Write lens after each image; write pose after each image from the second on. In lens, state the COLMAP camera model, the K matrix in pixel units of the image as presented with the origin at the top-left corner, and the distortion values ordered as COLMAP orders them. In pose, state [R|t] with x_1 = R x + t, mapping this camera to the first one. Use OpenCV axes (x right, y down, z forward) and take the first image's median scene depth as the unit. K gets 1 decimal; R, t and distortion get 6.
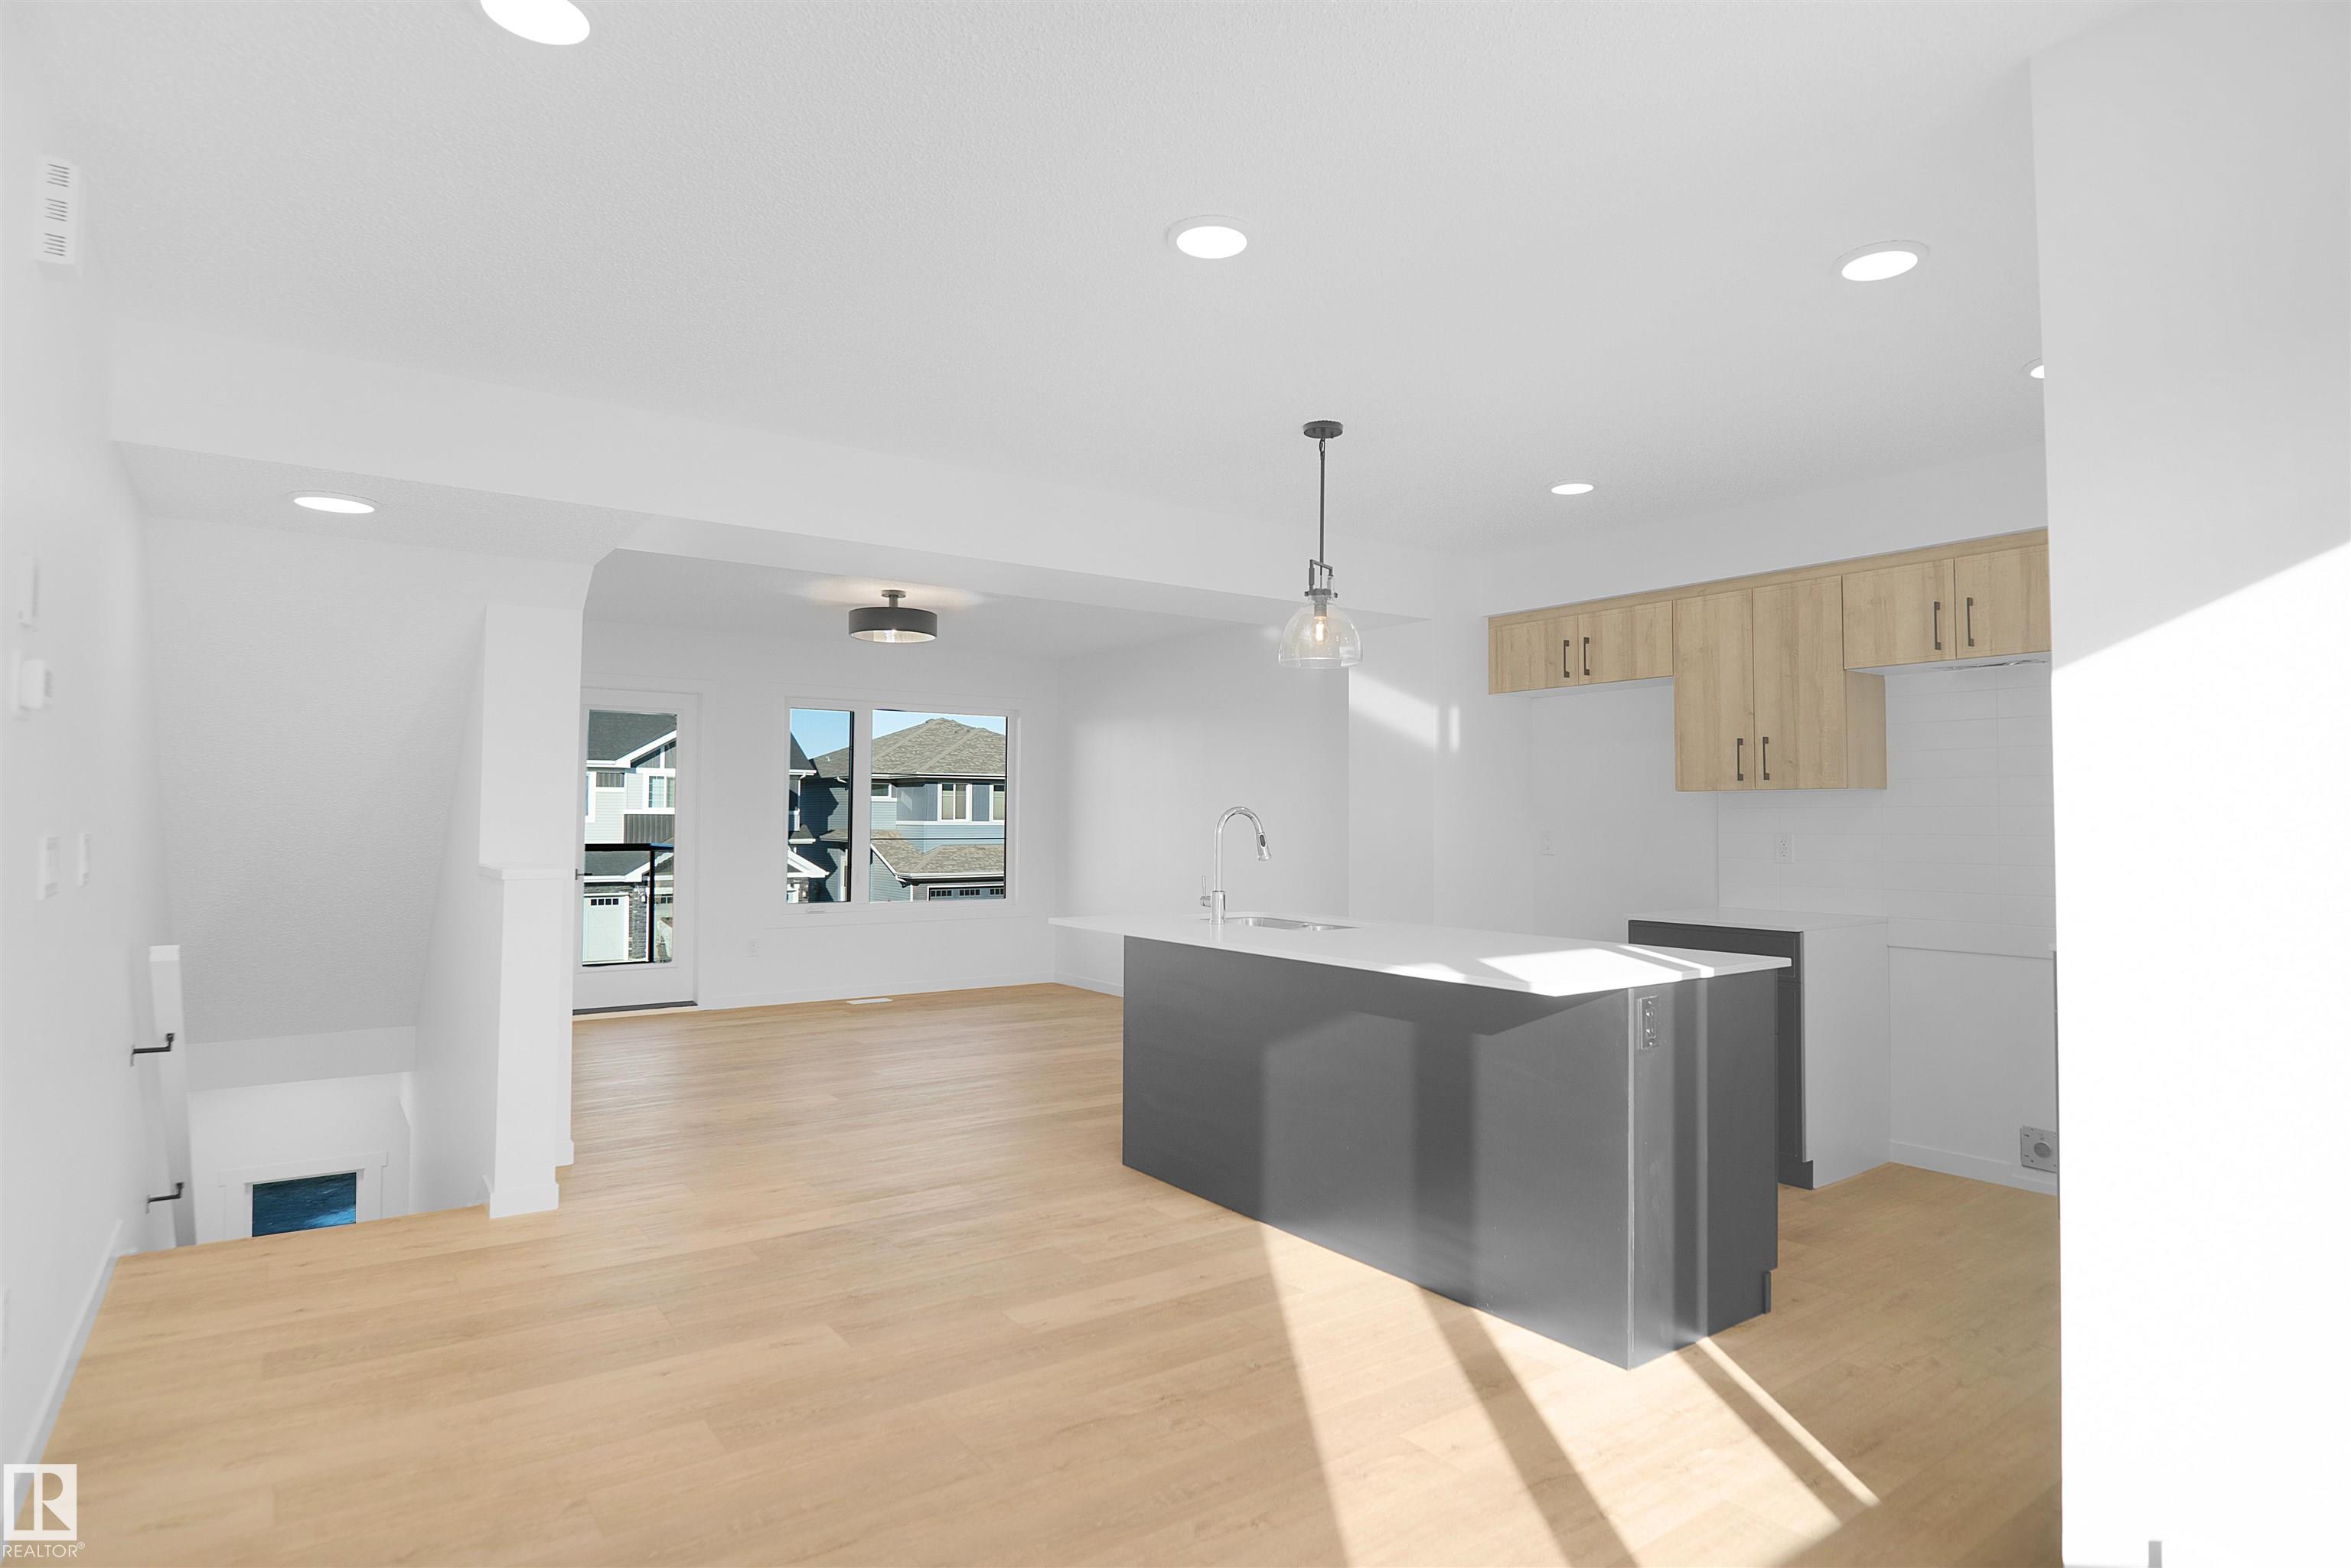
lens RADIAL K [[1278.2, 0, 1188.3], [0, 1278.2, 776.4], [0, 0, 1]] dist [-0.030057, 0.008784]
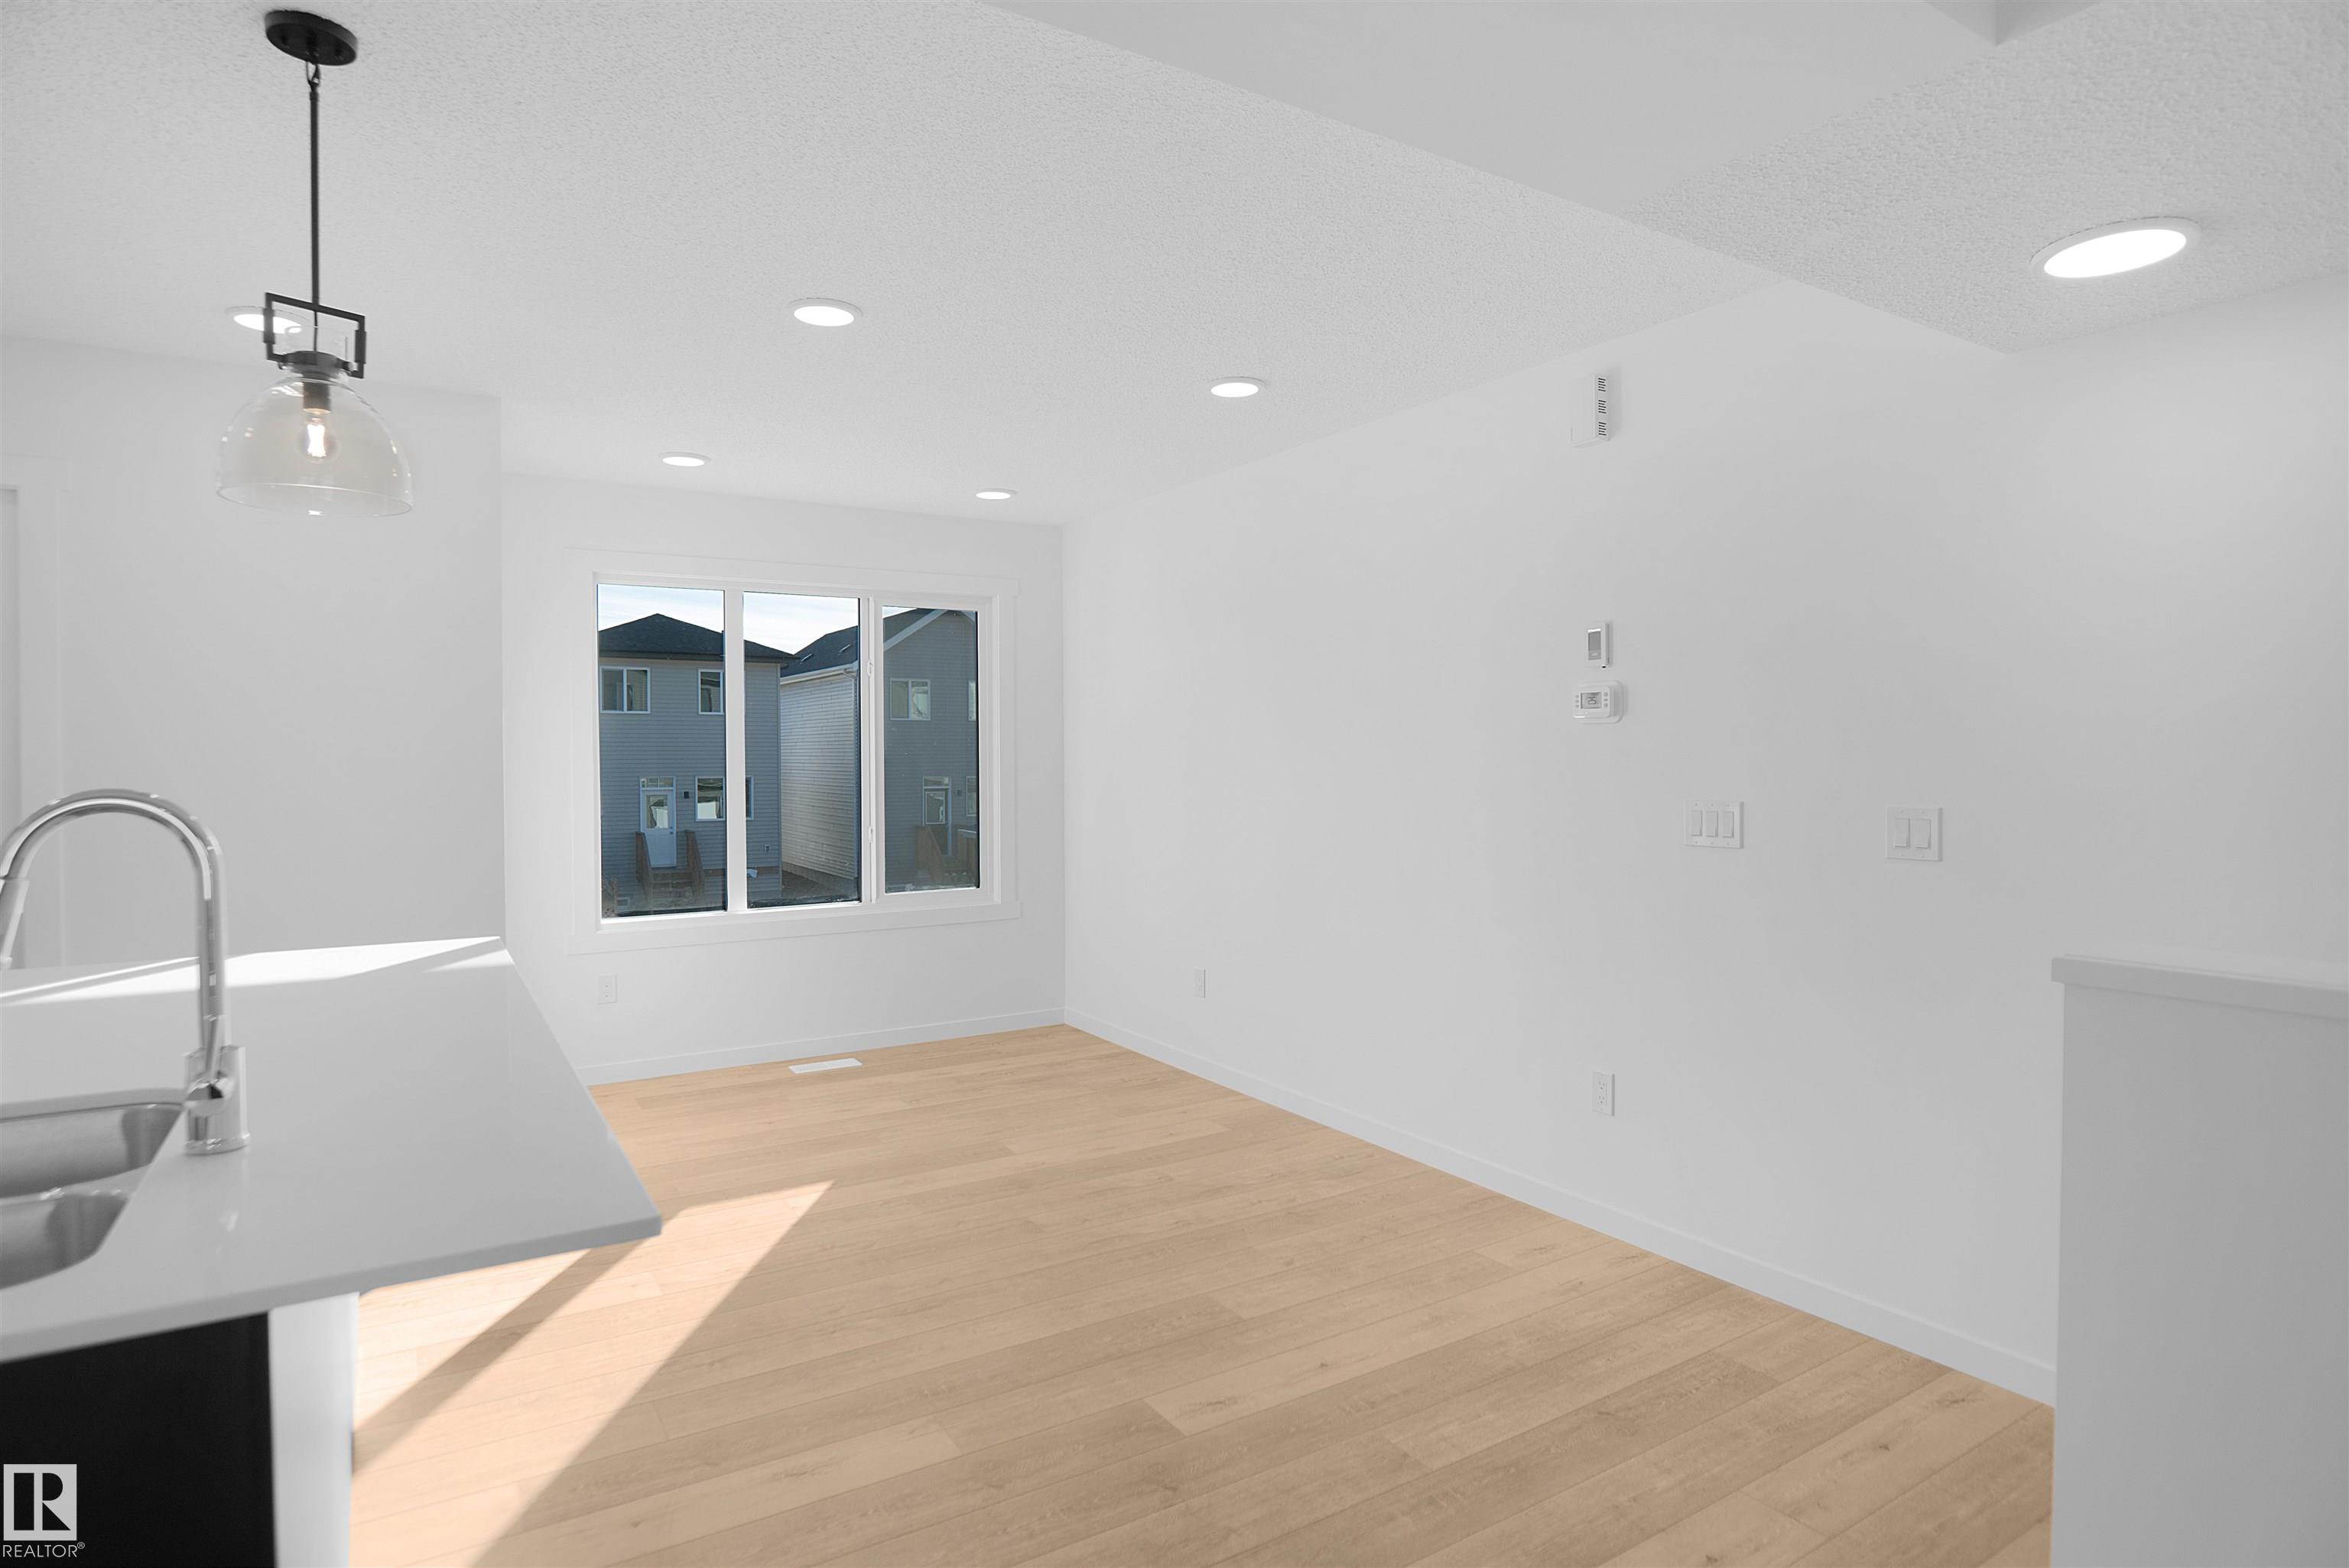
lens RADIAL K [[1277.1, 0, 1184.4], [0, 1277.1, 788.6], [0, 0, 1]] dist [-0.030057, 0.008784]
pose [[-0.997863, -0.003118, 0.065271, -0.218268], [-0.003654, 0.999961, -0.008090, 0.023924], [-0.065243, -0.008311, -0.997835, 1.166290]]
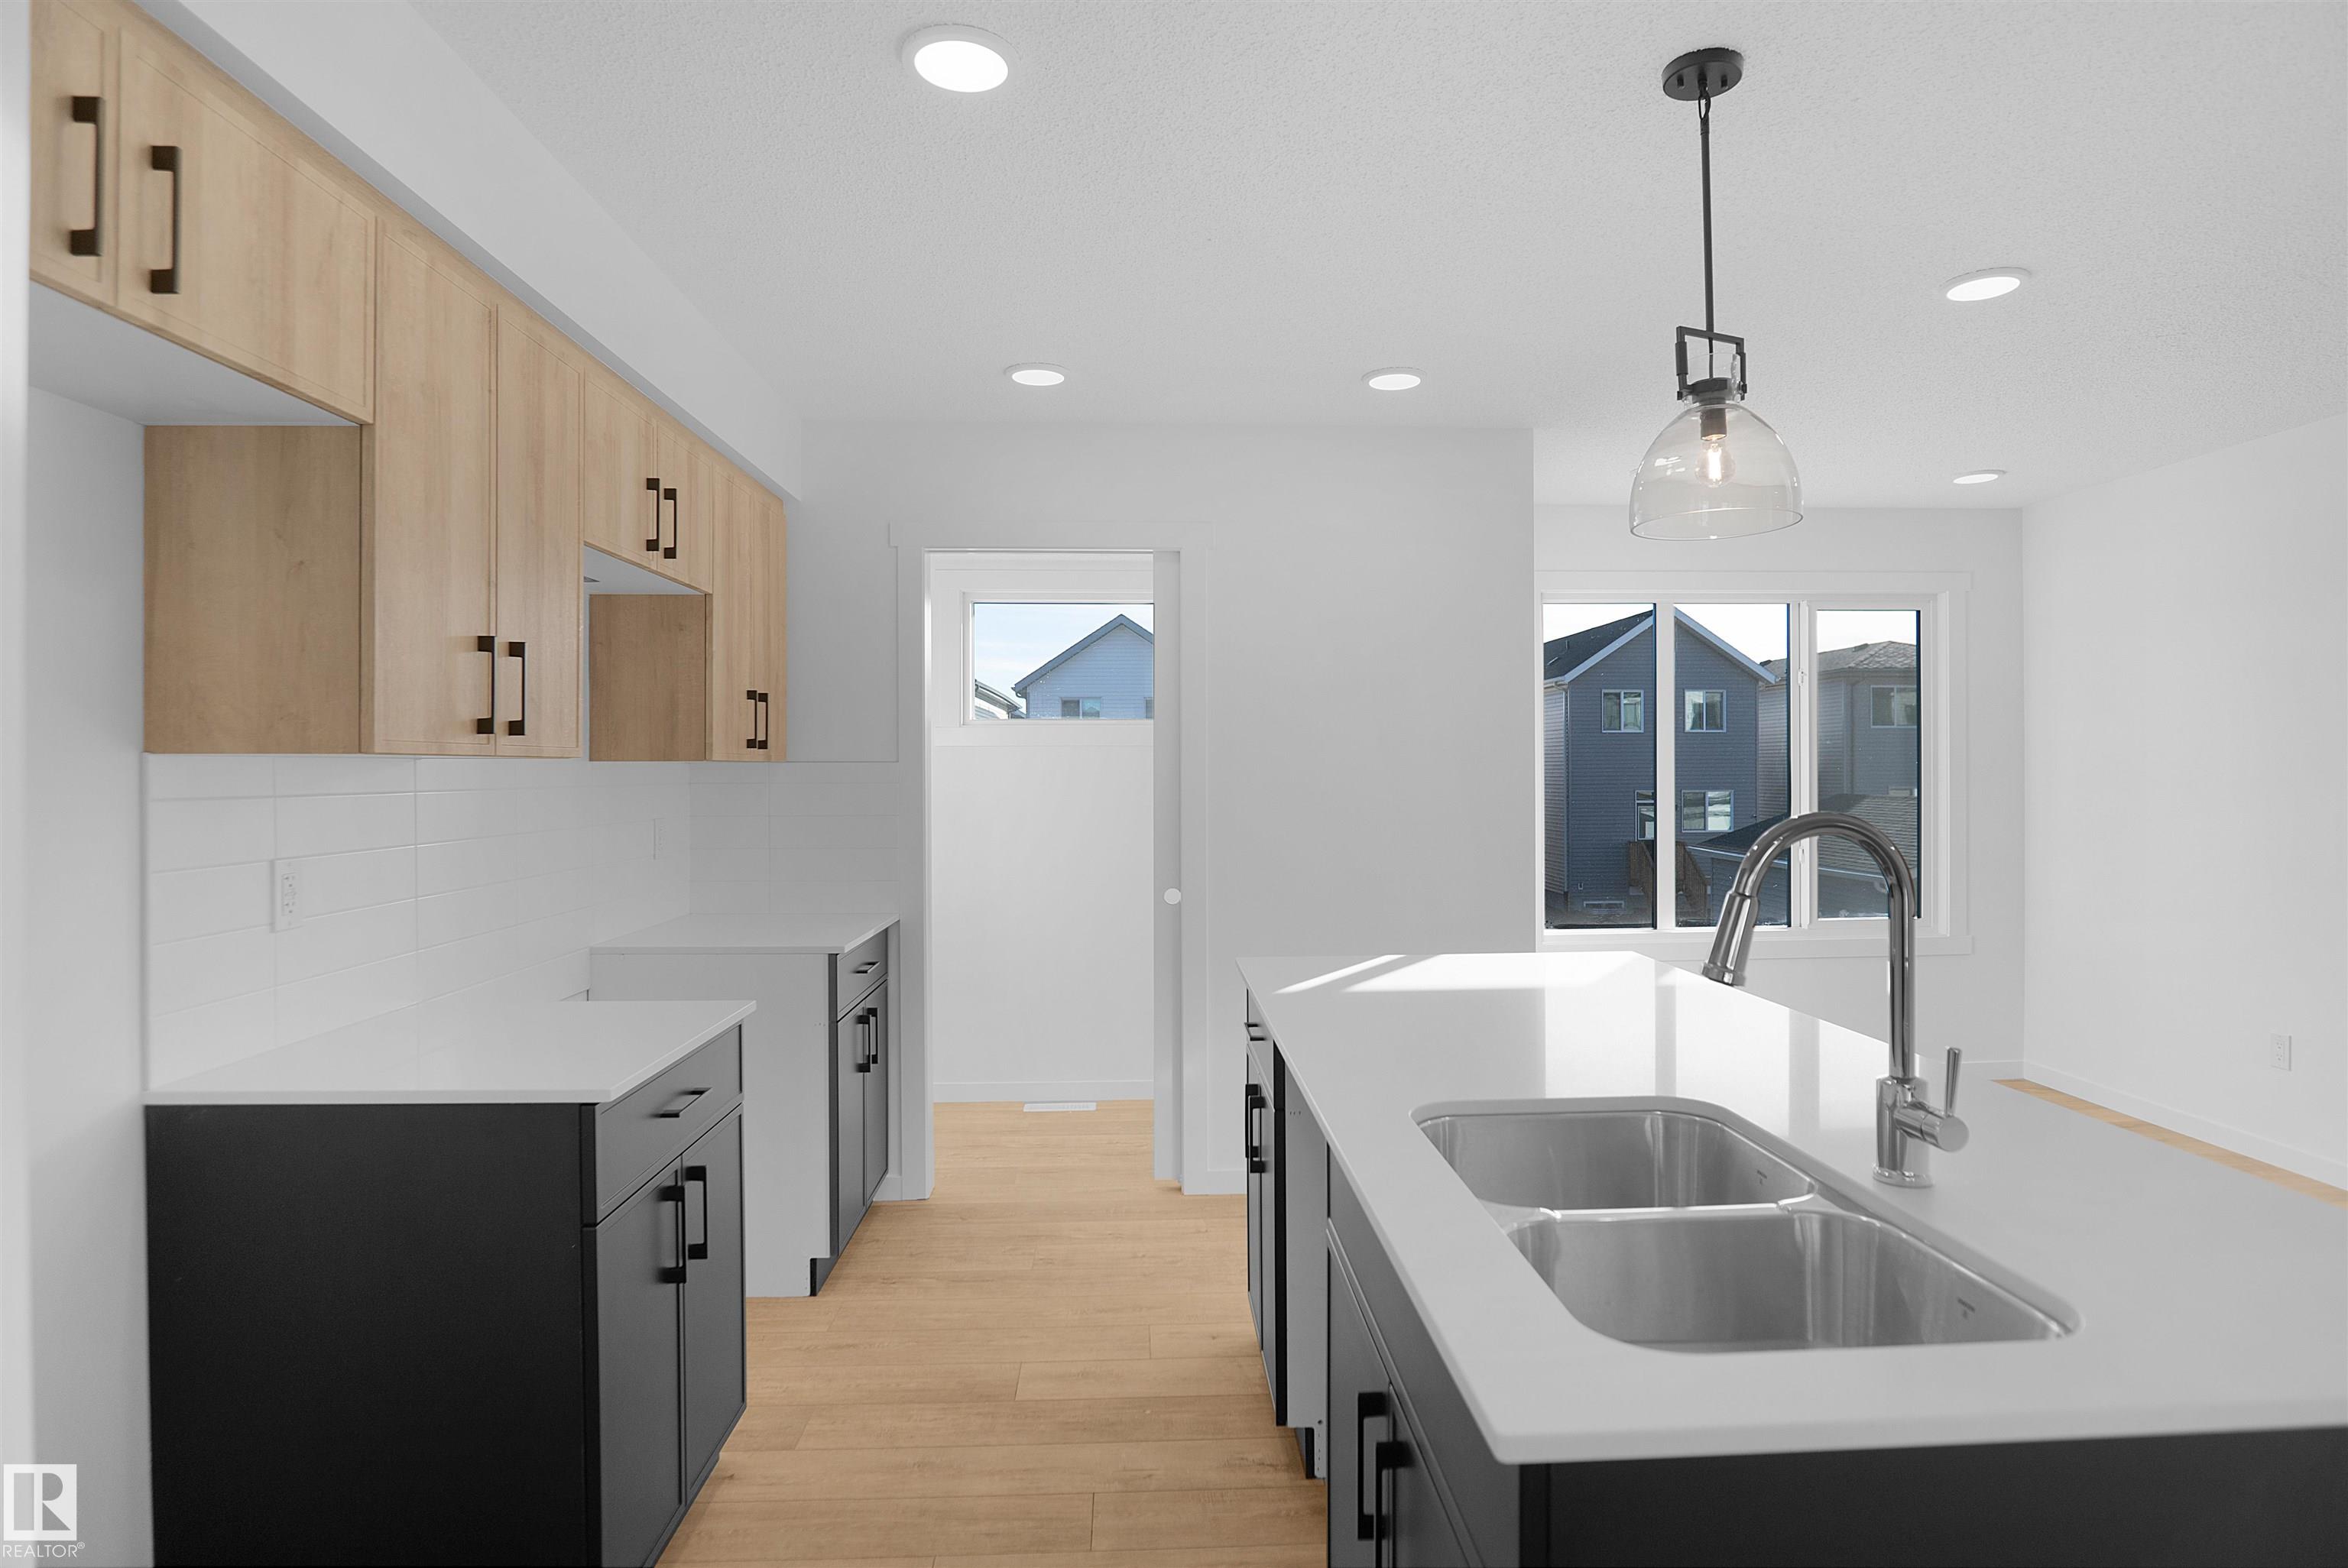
lens RADIAL K [[1276.5, 0, 1193.9], [0, 1276.5, 779.4], [0, 0, 1]] dist [-0.030057, 0.008784]
pose [[-0.839339, -0.002825, 0.543601, -0.001539], [-0.016641, 0.999651, -0.020499, 0.023800], [-0.543354, -0.026251, -0.839093, 1.217740]]
